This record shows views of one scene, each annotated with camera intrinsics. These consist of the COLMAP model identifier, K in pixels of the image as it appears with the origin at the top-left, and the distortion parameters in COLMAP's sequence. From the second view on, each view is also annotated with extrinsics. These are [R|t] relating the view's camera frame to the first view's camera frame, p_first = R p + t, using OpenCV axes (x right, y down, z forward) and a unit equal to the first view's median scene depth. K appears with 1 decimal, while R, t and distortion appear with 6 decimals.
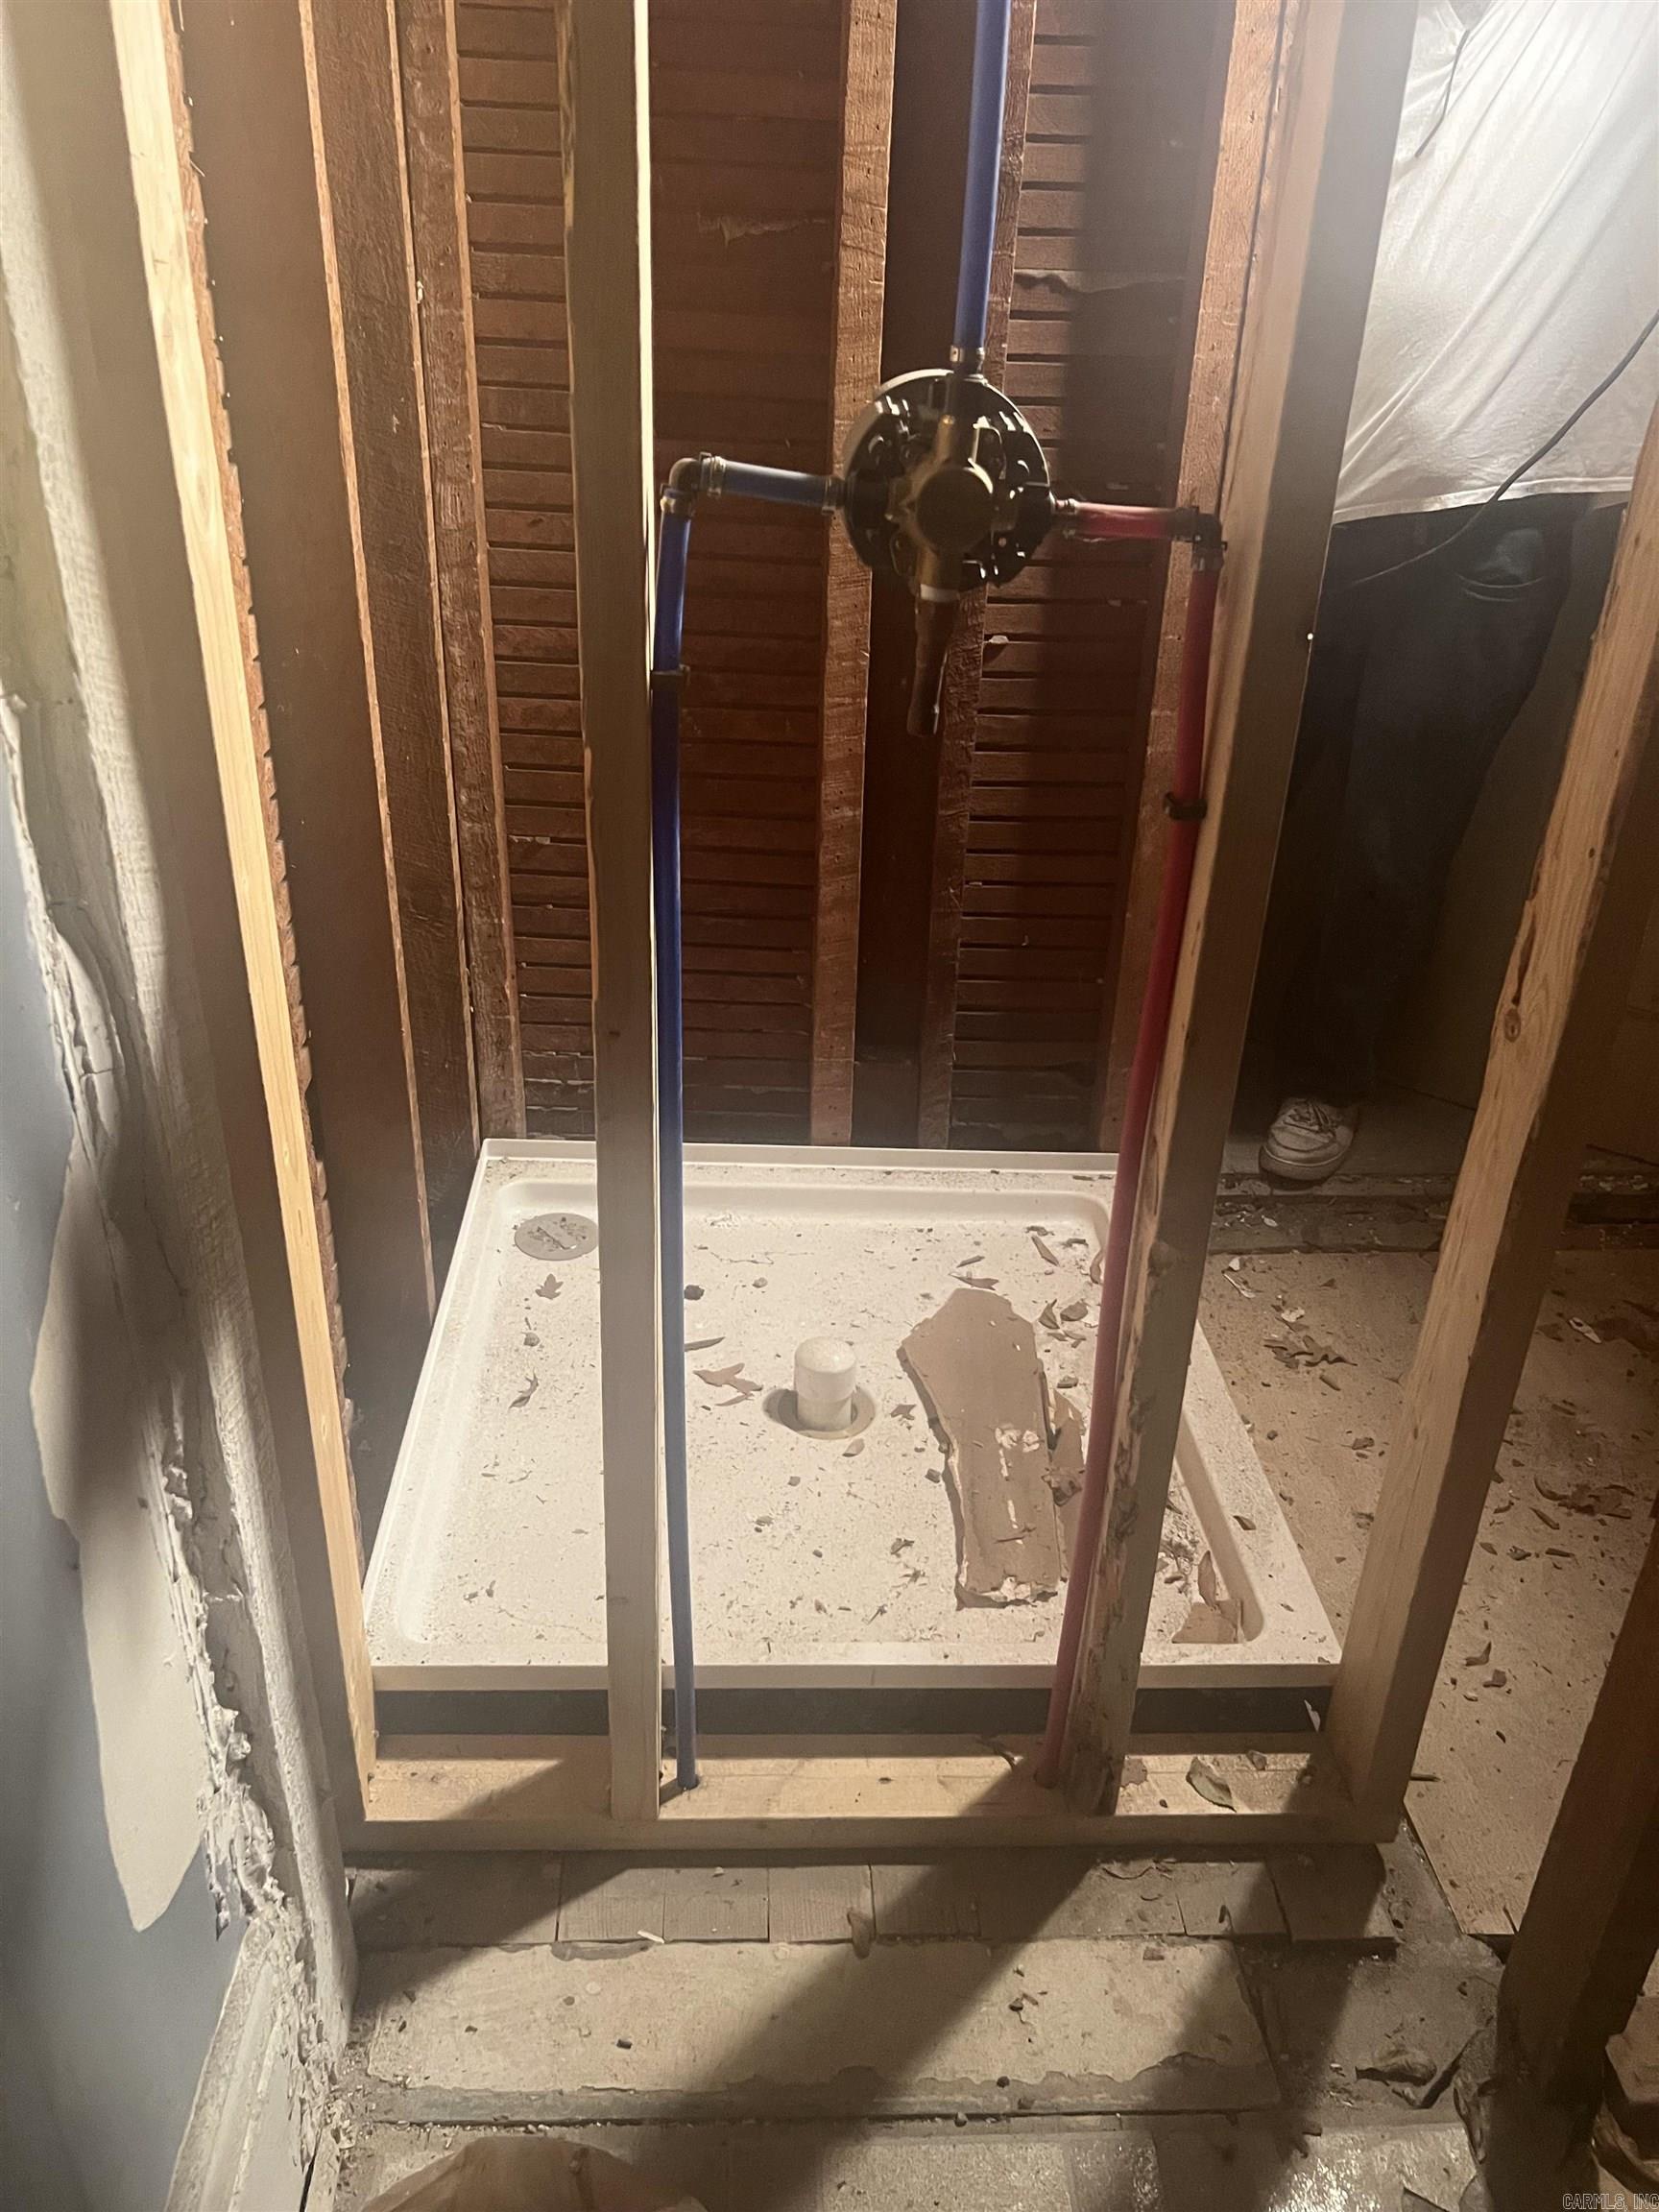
lens RADIAL K [[1672.3, 0, 840.5], [0, 1672.3, 1102.8], [0, 0, 1]] dist [0.015742, -0.003509]
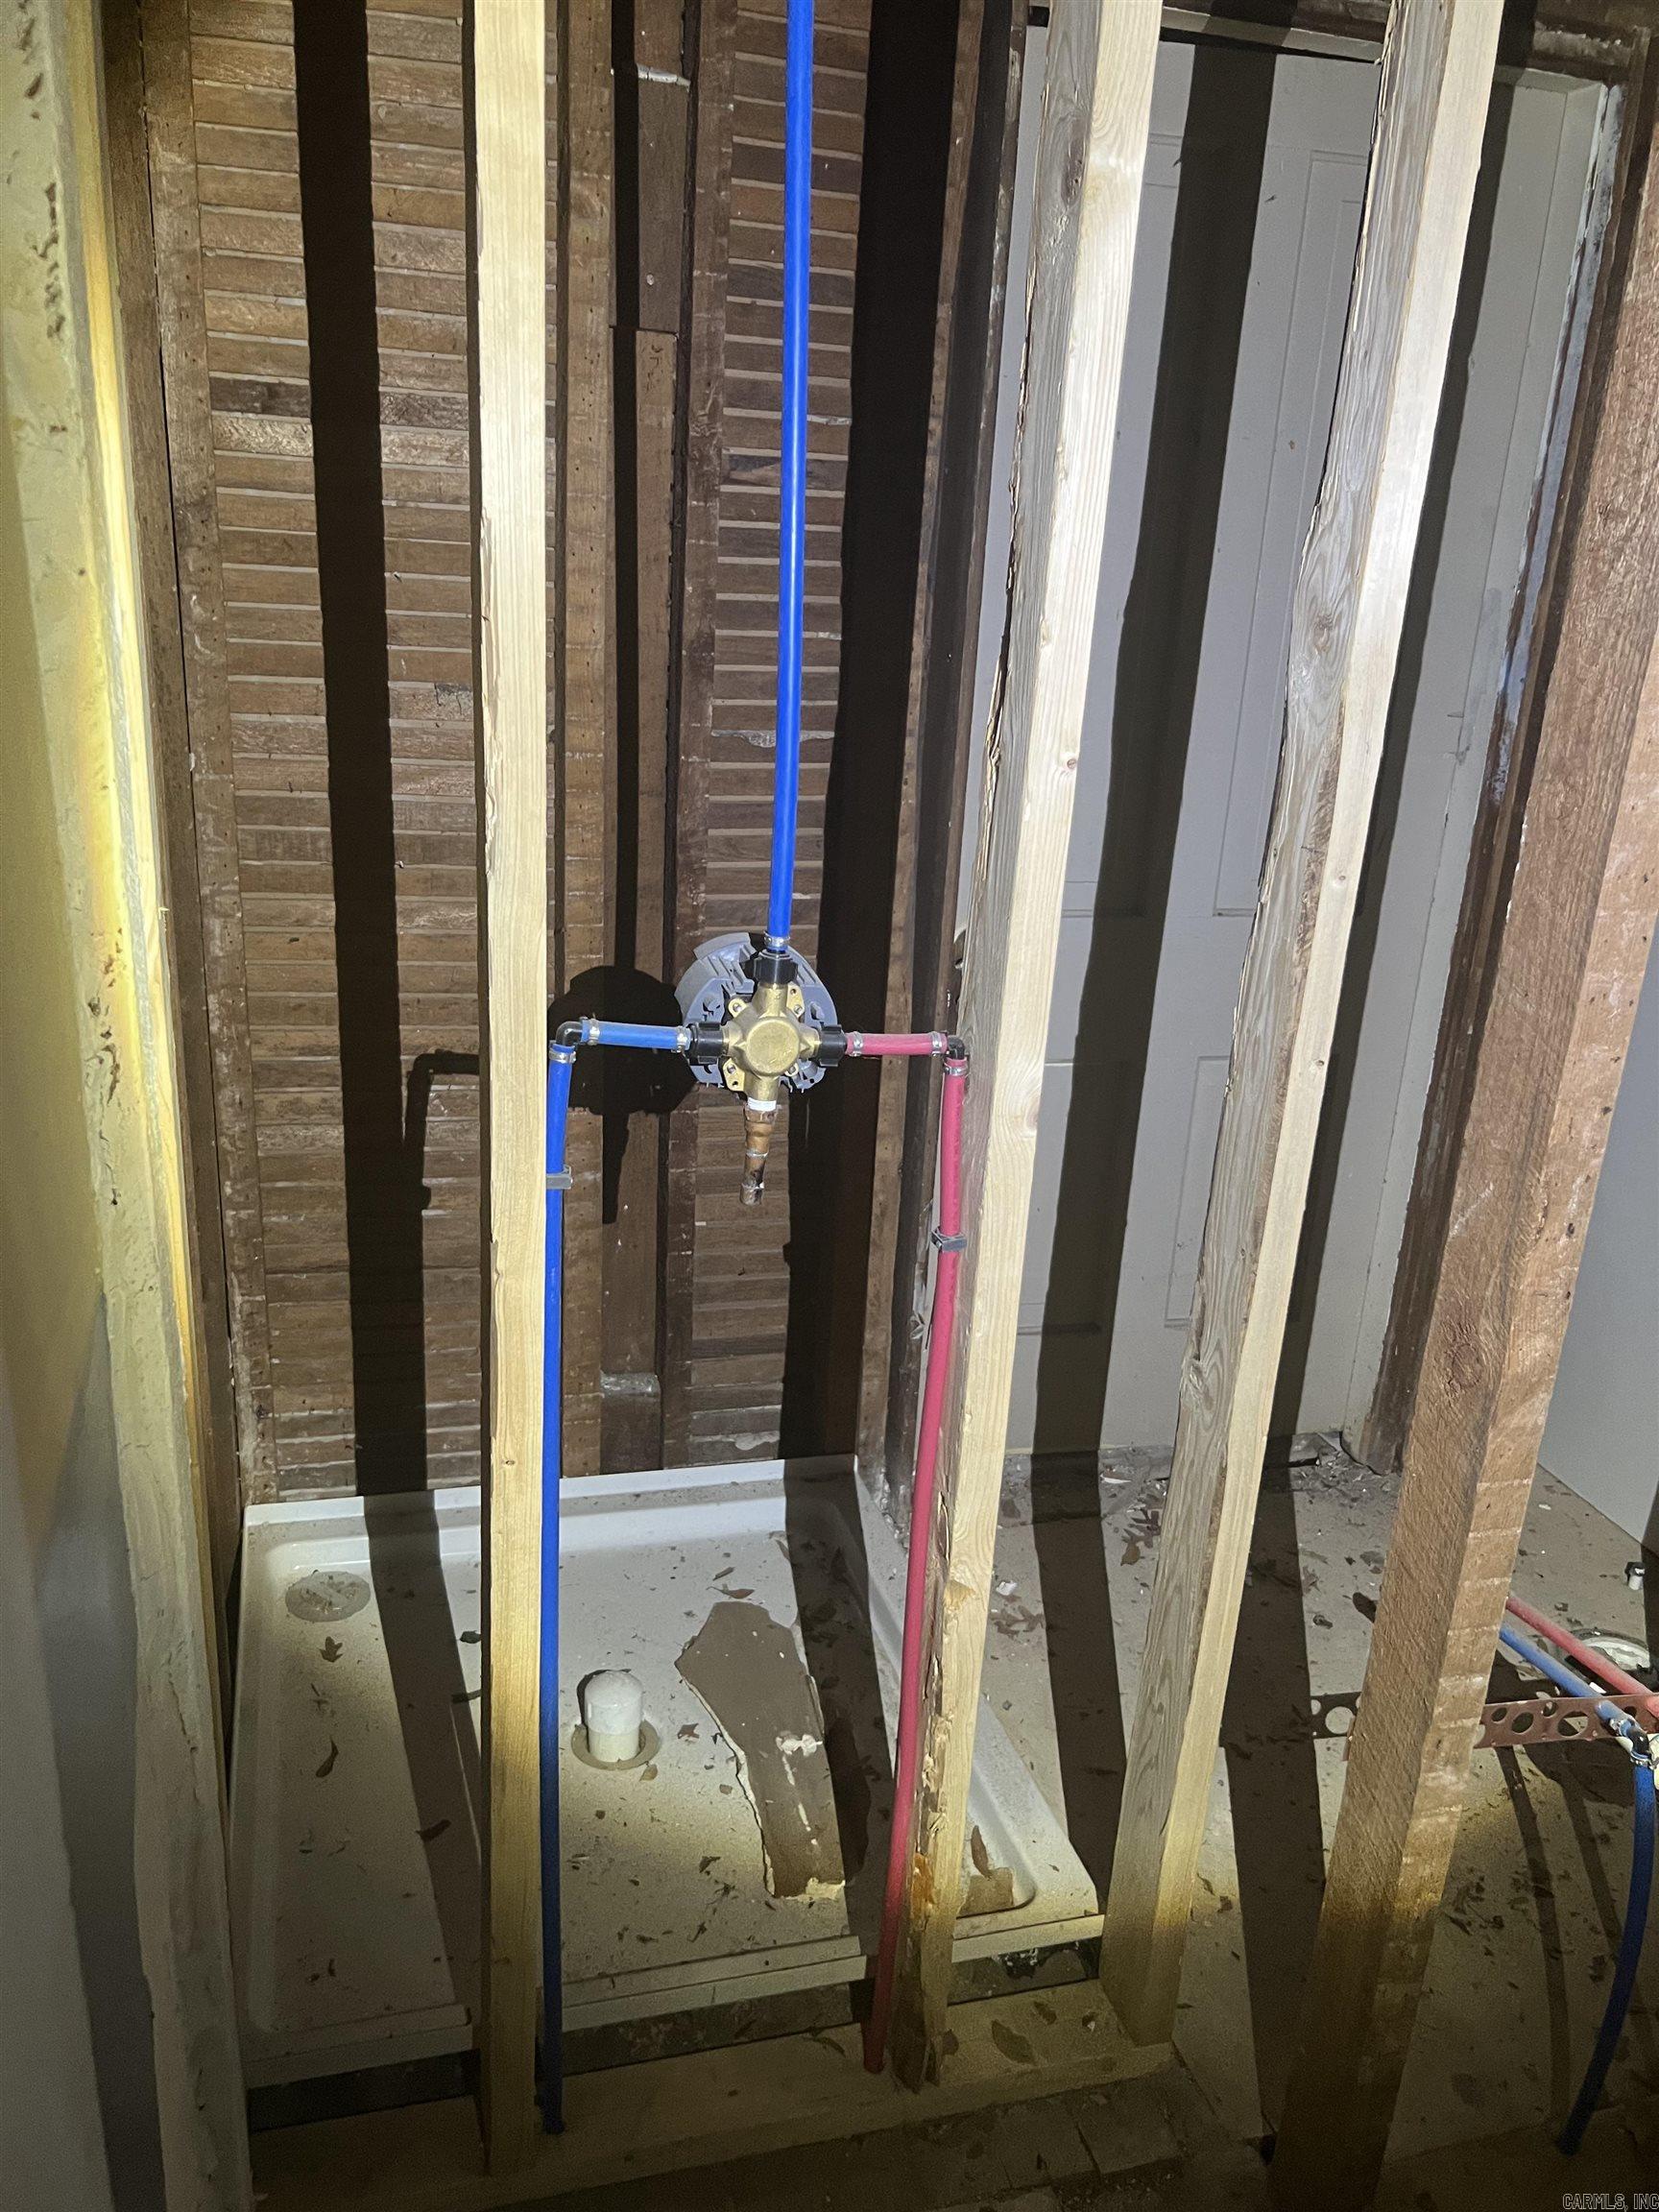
lens RADIAL K [[1672.3, 0, 825.4], [0, 1672.3, 1114.0], [0, 0, 1]] dist [0.015742, -0.003509]
pose [[0.976097, -0.057472, 0.209597, -0.078196], [0.086943, 0.987130, -0.134221, -0.055599], [-0.199185, 0.149236, 0.968532, -0.128324]]
